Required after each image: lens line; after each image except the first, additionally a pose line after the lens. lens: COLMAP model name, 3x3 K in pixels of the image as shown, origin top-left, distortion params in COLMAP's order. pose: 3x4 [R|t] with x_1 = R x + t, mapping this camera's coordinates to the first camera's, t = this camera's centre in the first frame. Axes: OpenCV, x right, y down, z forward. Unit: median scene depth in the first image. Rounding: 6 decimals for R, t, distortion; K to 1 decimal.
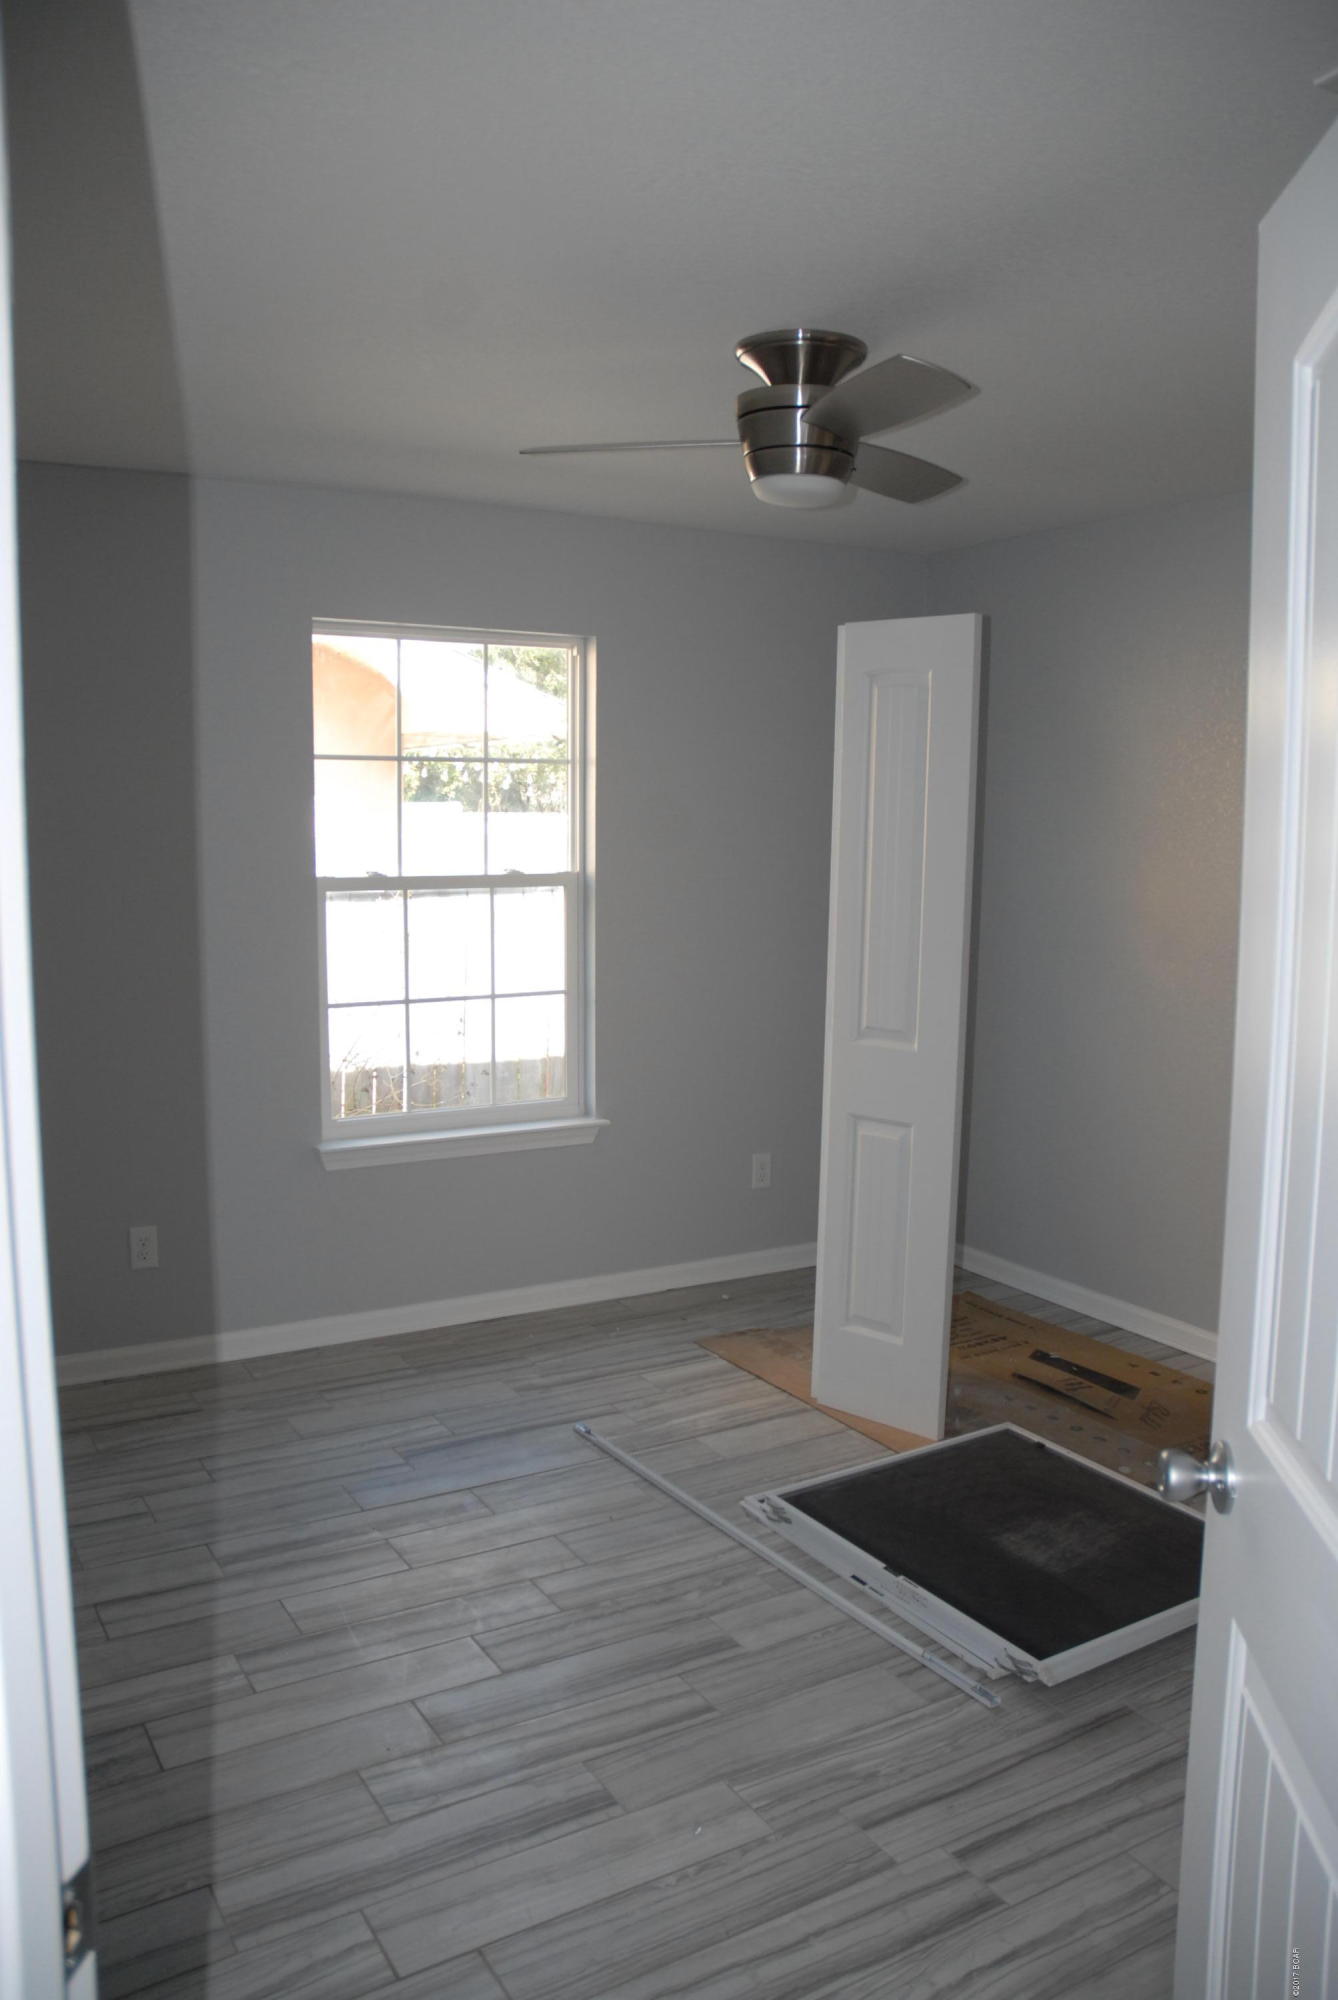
lens RADIAL K [[1540.9, 0, 669.0], [0, 1540.9, 1000.0], [0, 0, 1]] dist [-0.016158, -0.002615]
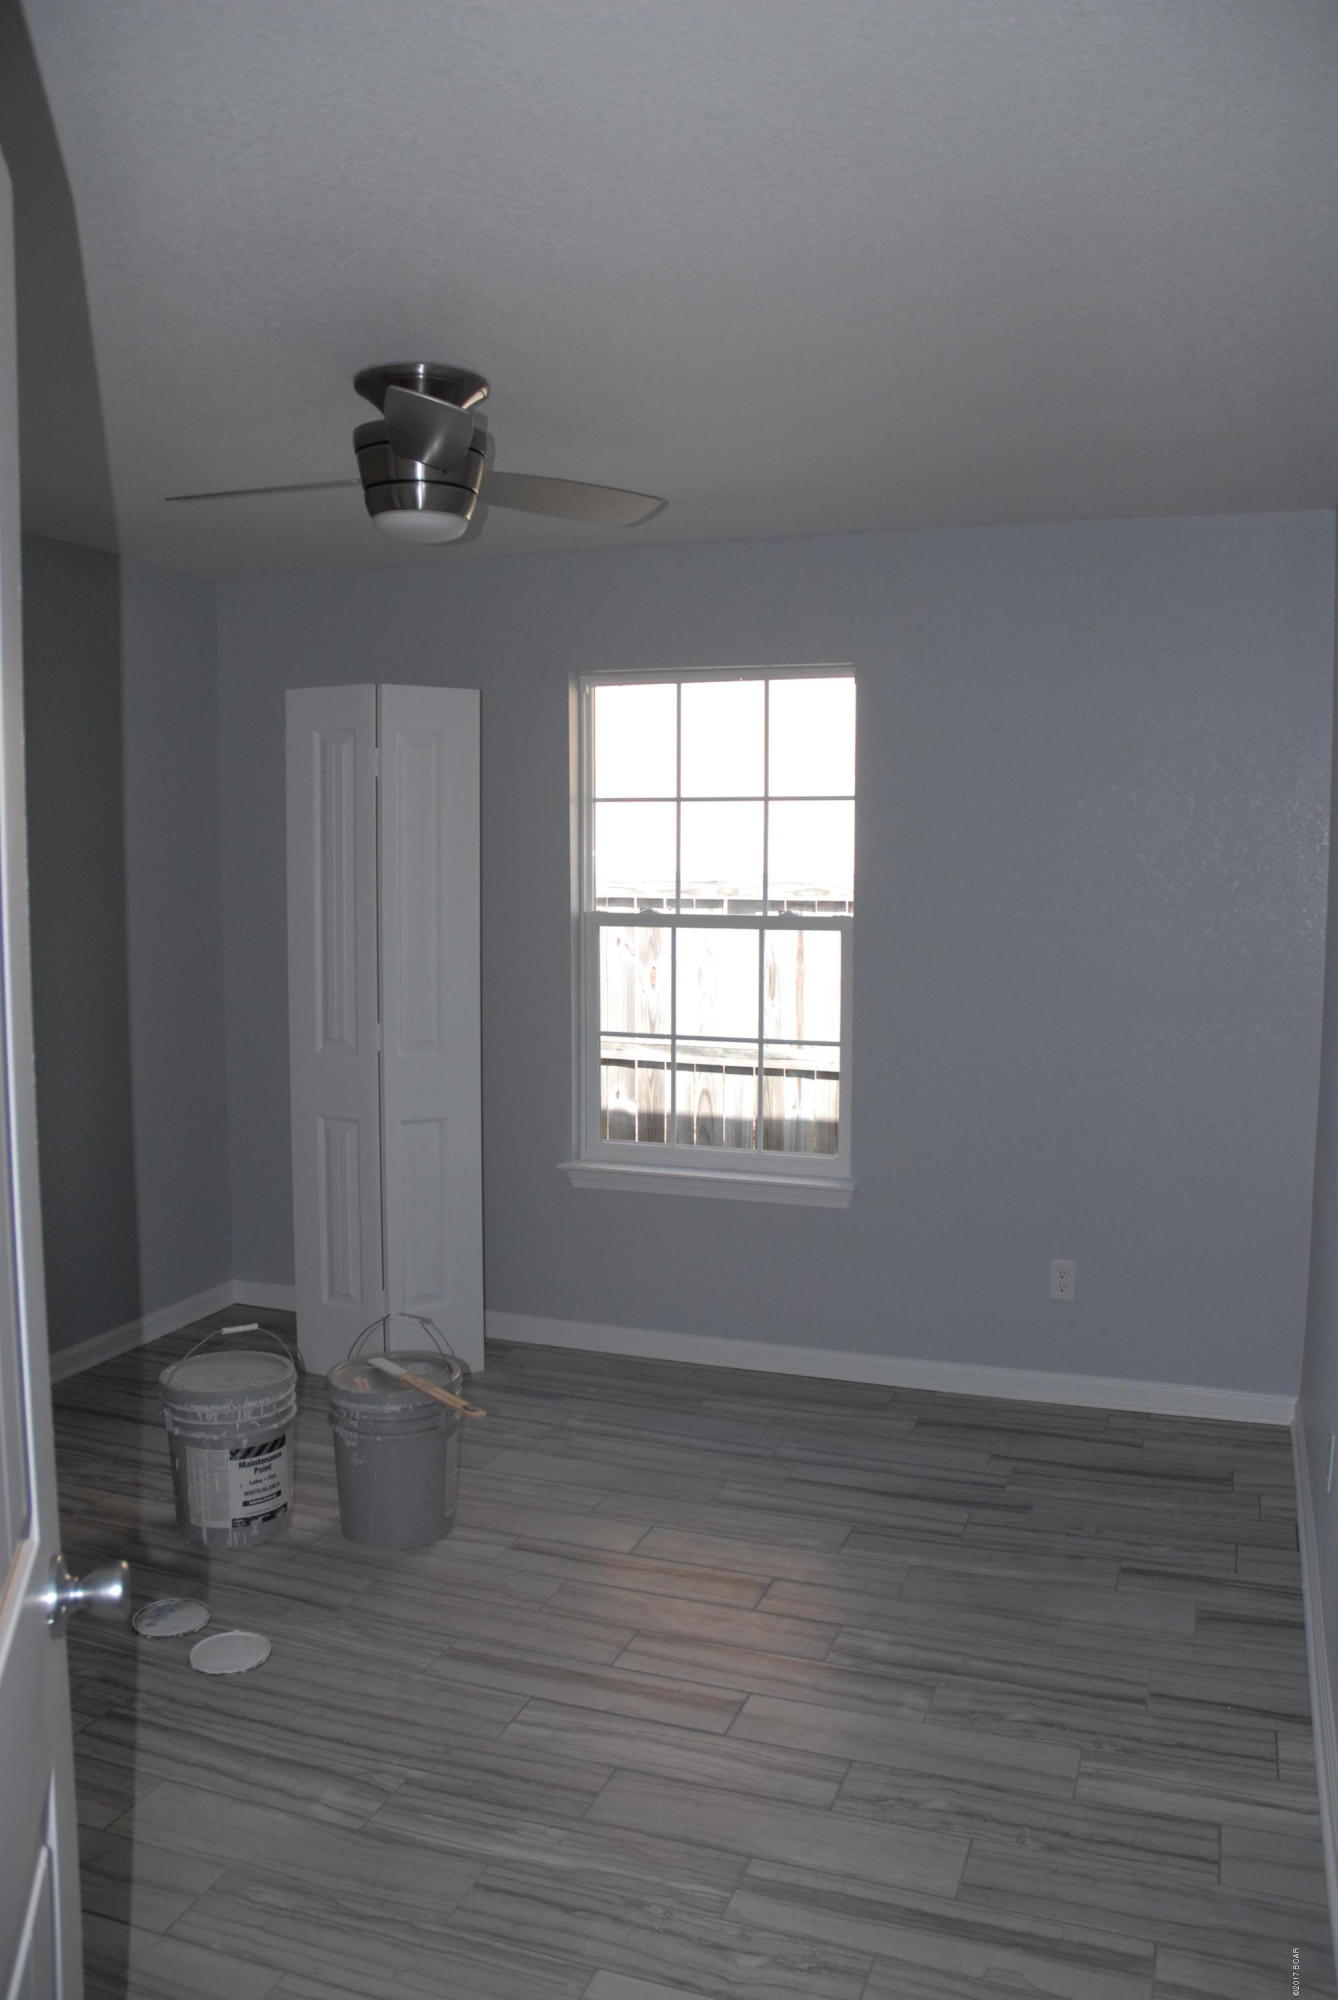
lens RADIAL K [[1557.2, 0, 669.0], [0, 1557.2, 1000.0], [0, 0, 1]] dist [-0.173964, 0.161098]
pose [[0.635600, 0.058602, -0.769791, 0.616277], [-0.076916, 0.996961, 0.012388, -0.035951], [0.768177, 0.051336, 0.638176, 0.338807]]
